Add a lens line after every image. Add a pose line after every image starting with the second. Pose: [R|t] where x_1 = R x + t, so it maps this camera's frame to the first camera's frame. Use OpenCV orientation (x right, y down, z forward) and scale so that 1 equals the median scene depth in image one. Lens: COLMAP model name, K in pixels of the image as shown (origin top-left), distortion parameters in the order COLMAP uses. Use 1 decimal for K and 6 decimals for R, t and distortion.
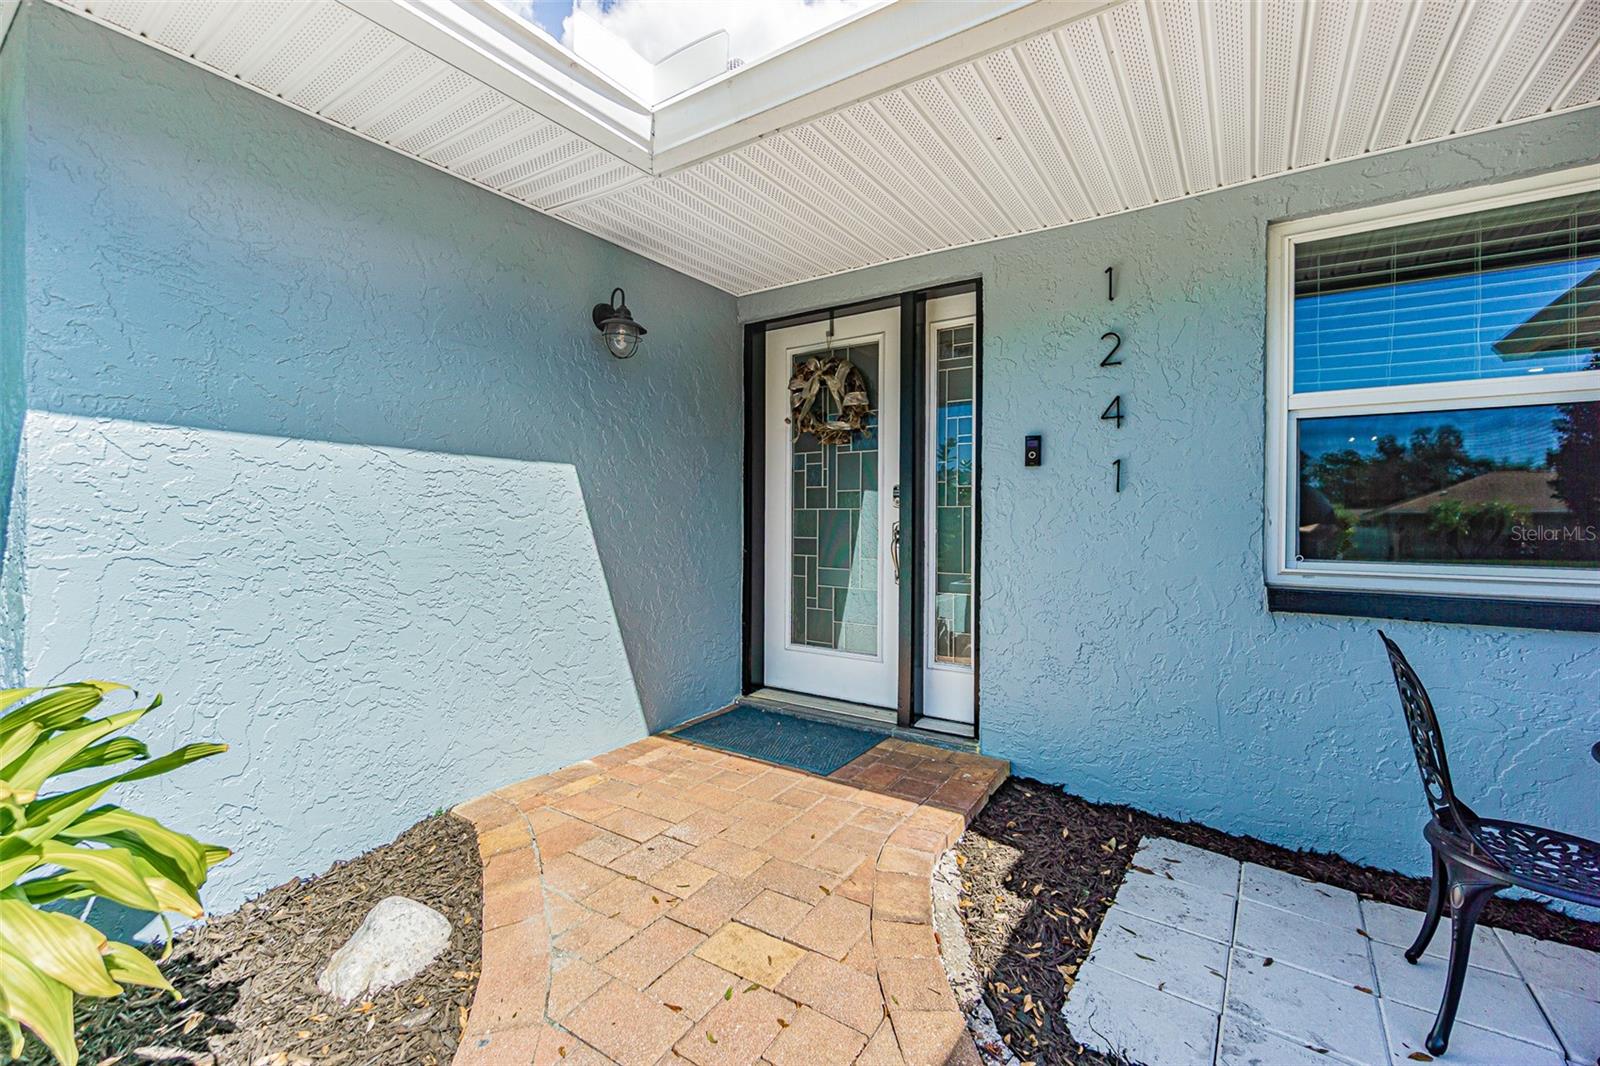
lens RADIAL K [[681.6, 0, 802.8], [0, 681.6, 525.9], [0, 0, 1]] dist [-0.001931, -0.000263]
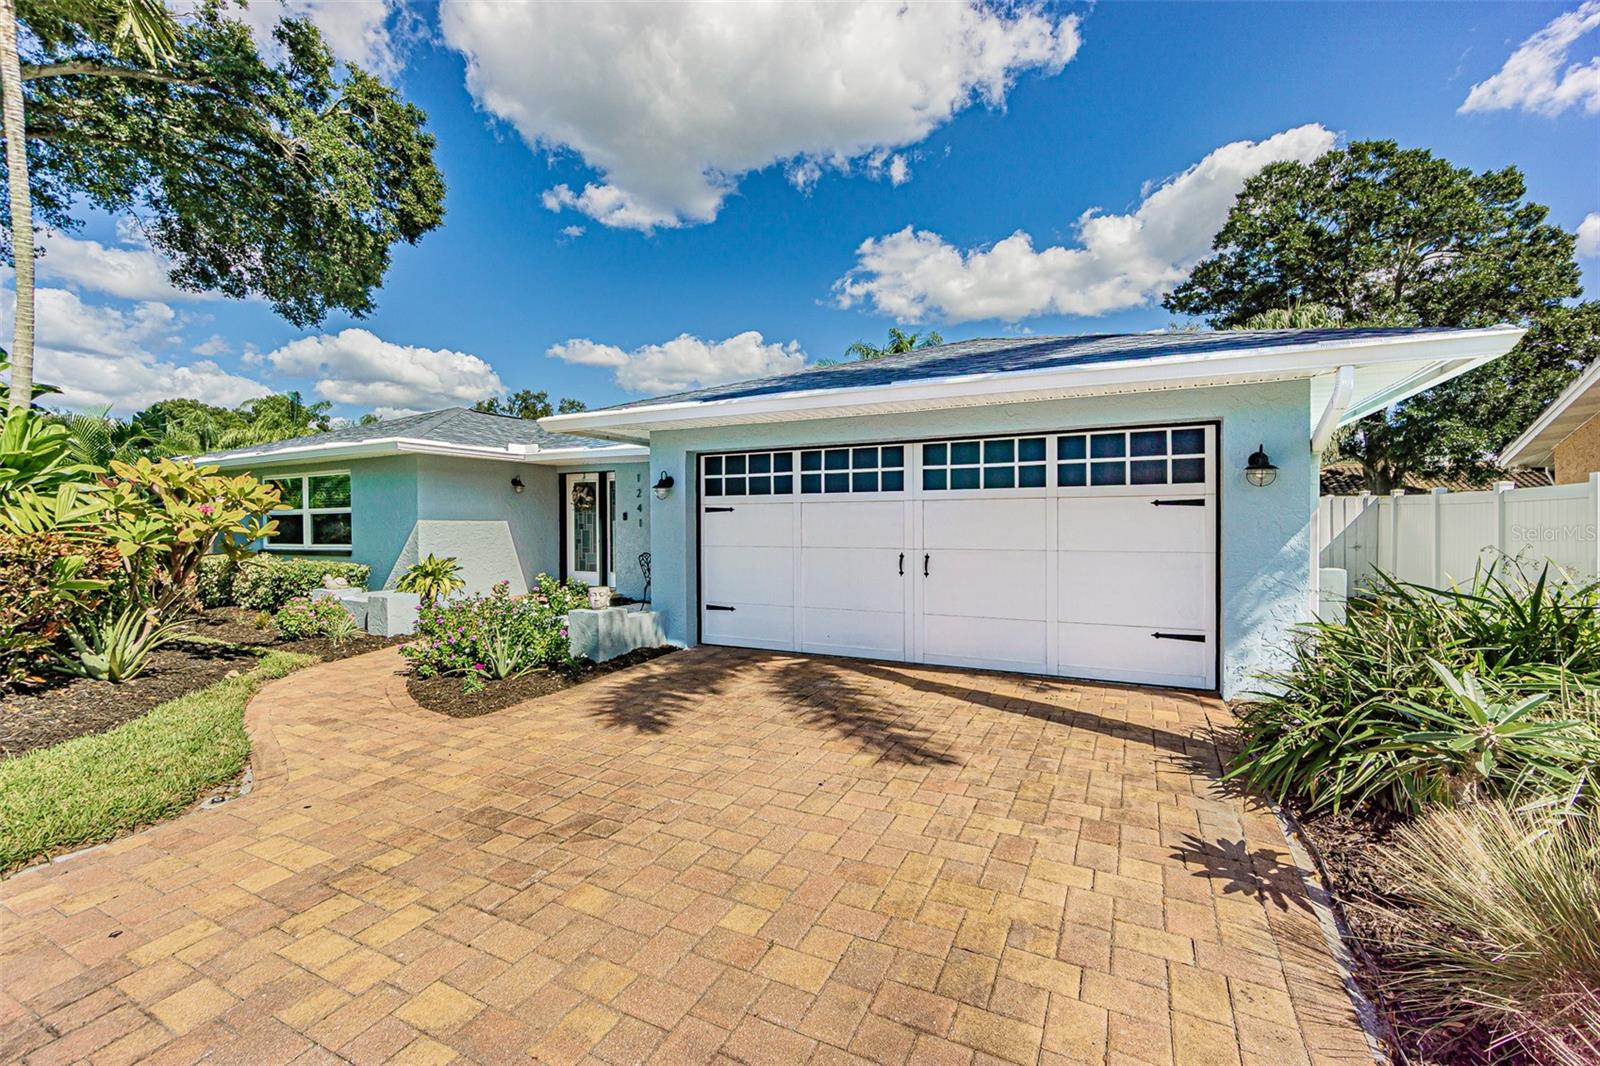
lens RADIAL K [[681.6, 0, 793.1], [0, 681.6, 531.6], [0, 0, 1]] dist [-0.001931, -0.000263]
pose [[0.994199, -0.011717, 0.106914, 0.721775], [0.011306, 0.999926, 0.004454, -0.021629], [-0.106958, -0.003219, 0.994258, -2.513793]]
